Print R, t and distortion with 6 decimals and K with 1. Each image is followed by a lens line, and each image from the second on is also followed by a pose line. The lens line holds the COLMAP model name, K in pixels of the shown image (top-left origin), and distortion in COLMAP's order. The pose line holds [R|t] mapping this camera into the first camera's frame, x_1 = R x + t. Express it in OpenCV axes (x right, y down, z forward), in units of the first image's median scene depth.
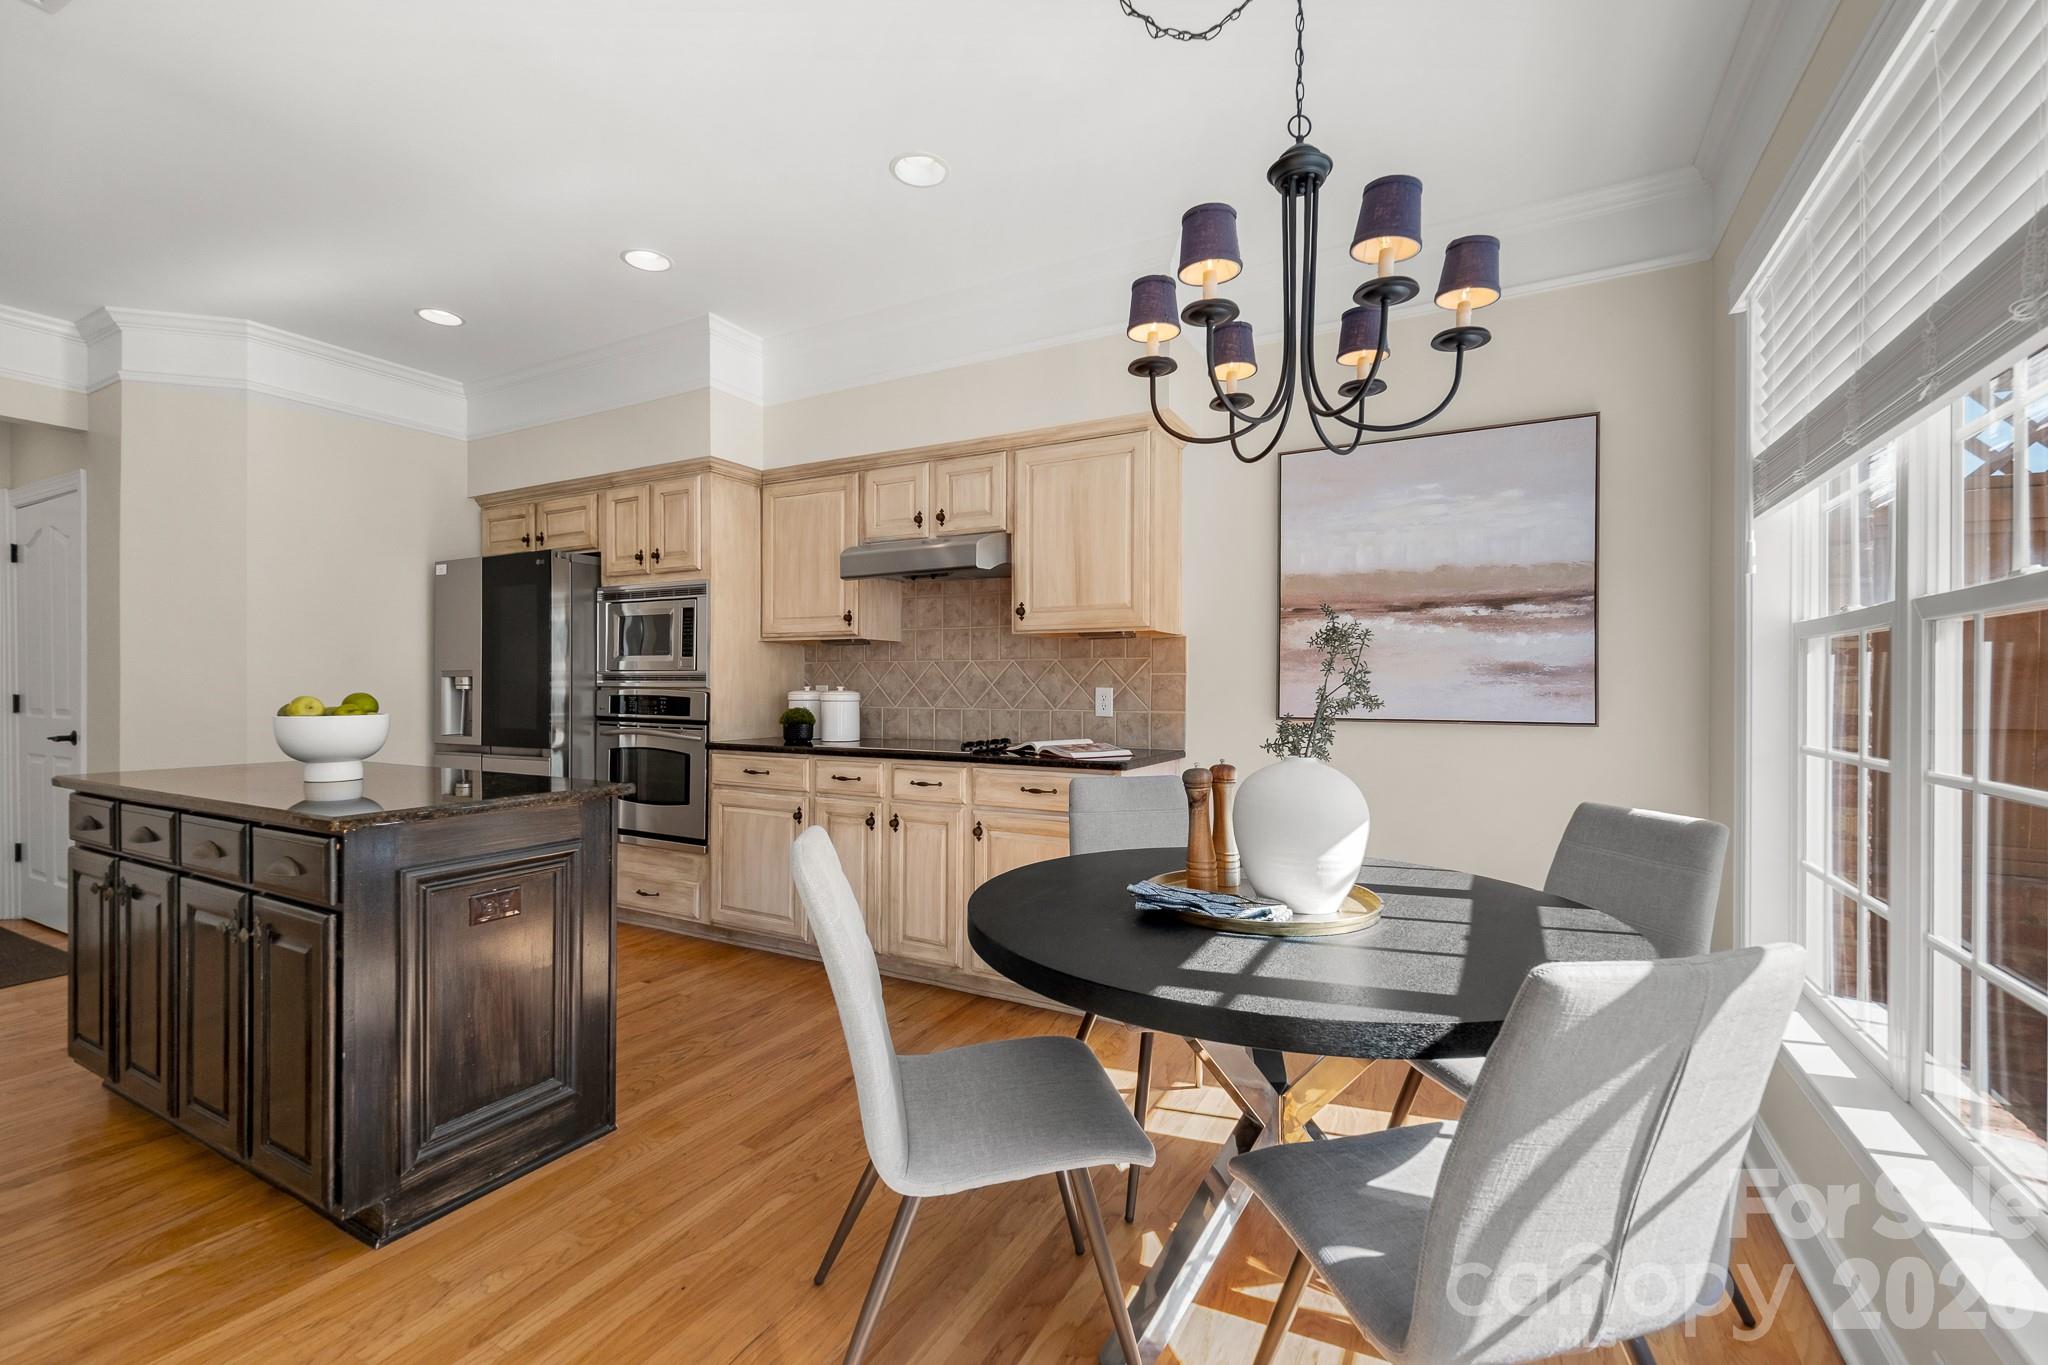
lens RADIAL K [[869.4, 0, 1035.4], [0, 869.4, 689.8], [0, 0, 1]] dist [0.002997, -0.000419]
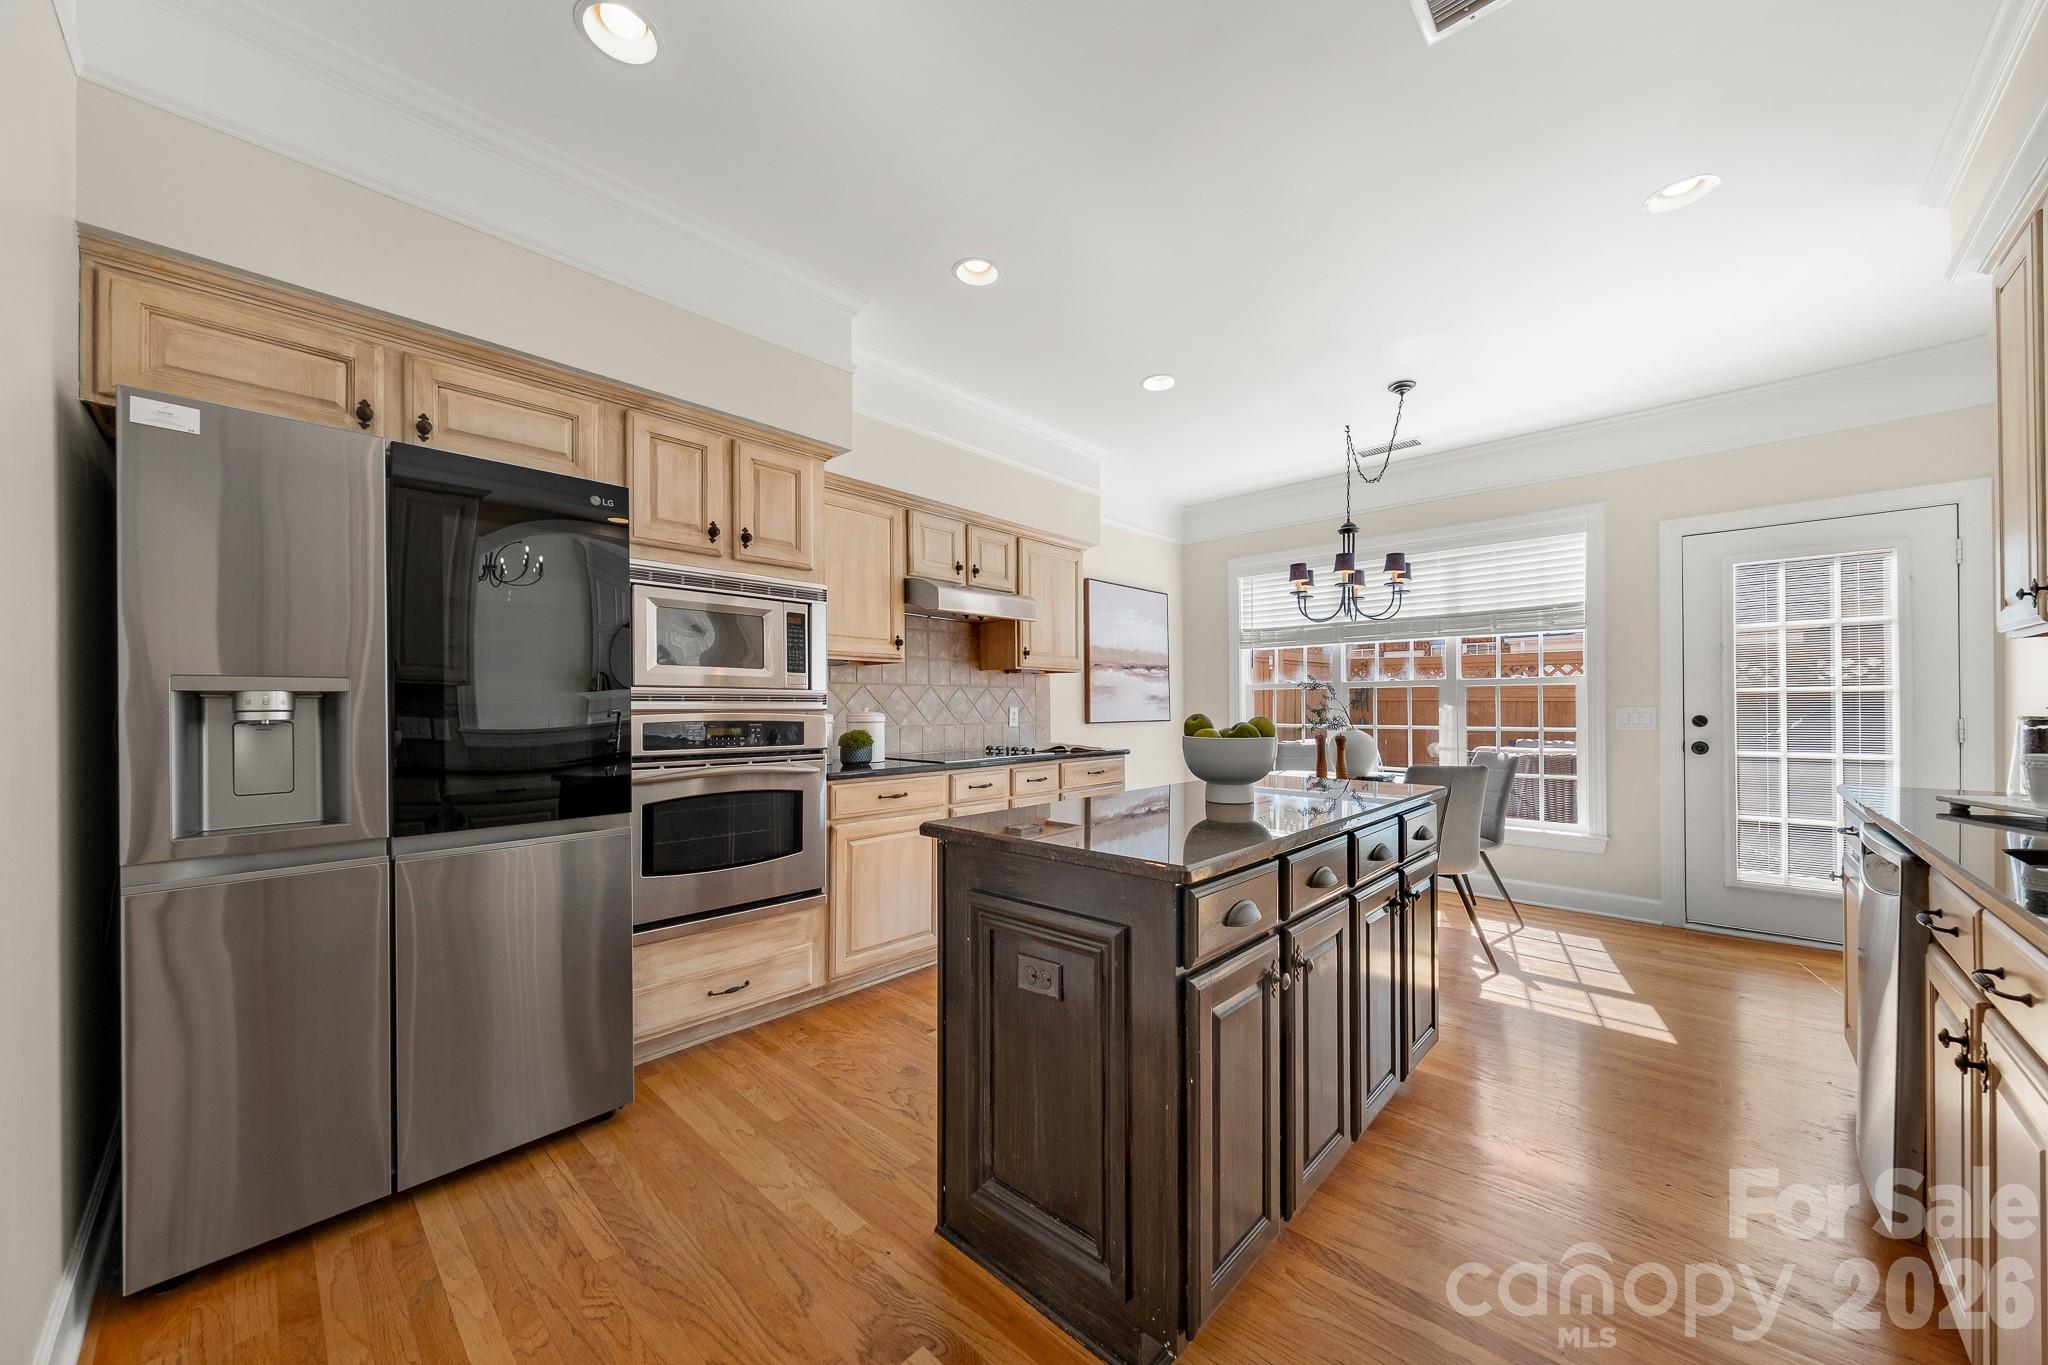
lens RADIAL K [[708.2, 0, 1034.8], [0, 708.2, 703.2], [0, 0, 1]] dist [-0.000471, -0.000493]
pose [[0.258306, 0.000055, 0.966063, -1.193403], [0.010114, 0.999945, -0.002762, -0.006231], [-0.966010, 0.010484, 0.258291, 0.735658]]
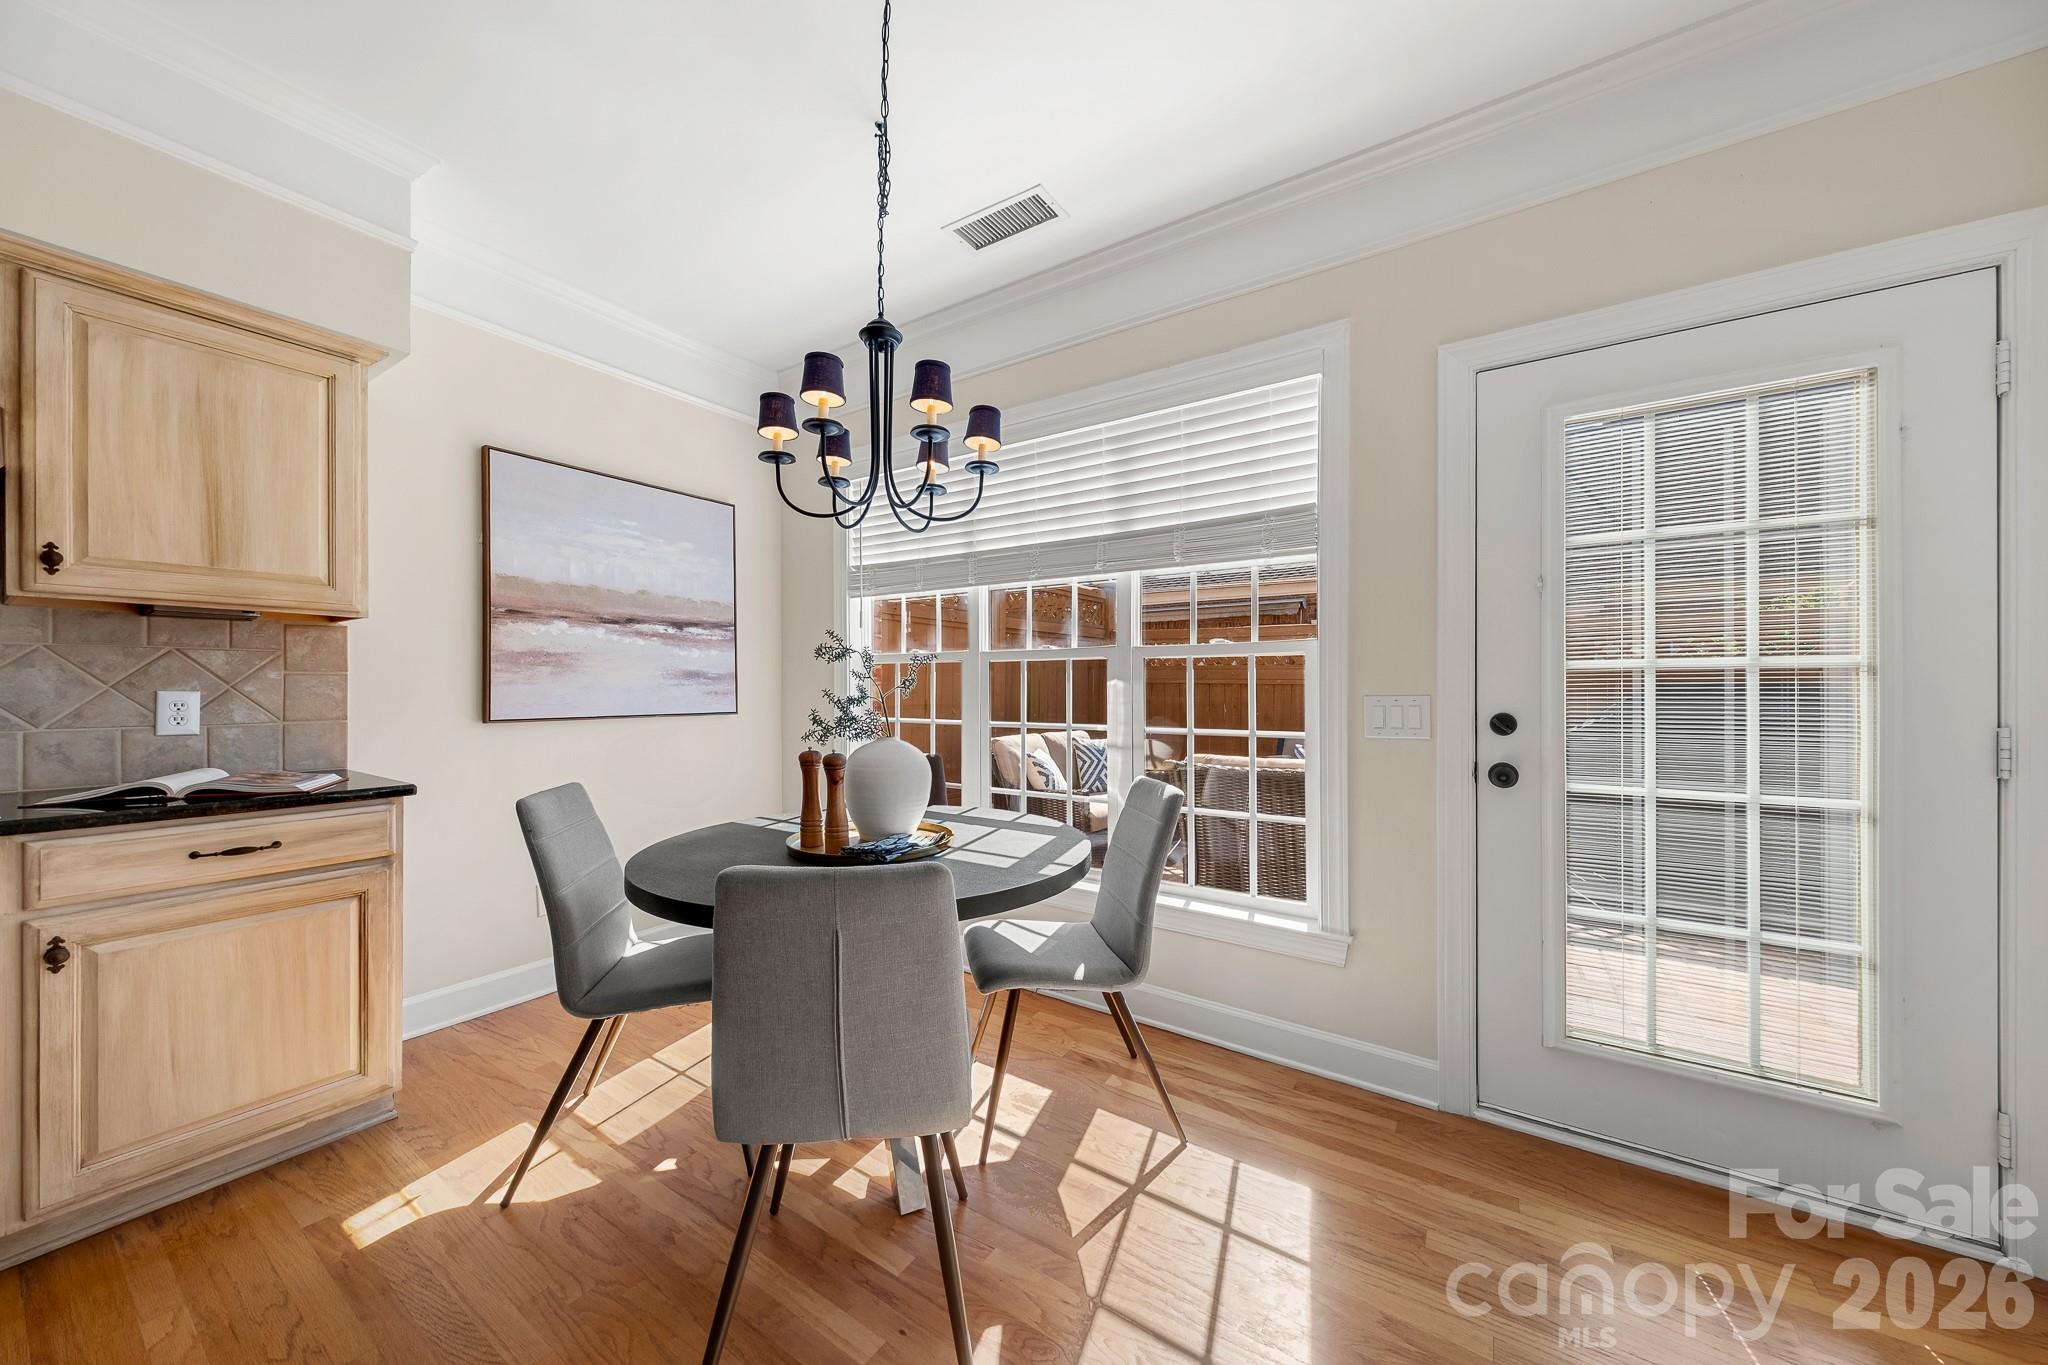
lens RADIAL K [[708.2, 0, 1012.1], [0, 708.2, 685.8], [0, 0, 1]] dist [-0.000471, -0.000493]
pose [[0.088197, -0.000677, 0.996103, -0.456369], [0.005398, 0.999985, 0.000202, -0.003743], [-0.996088, 0.005359, 0.088200, 0.359933]]
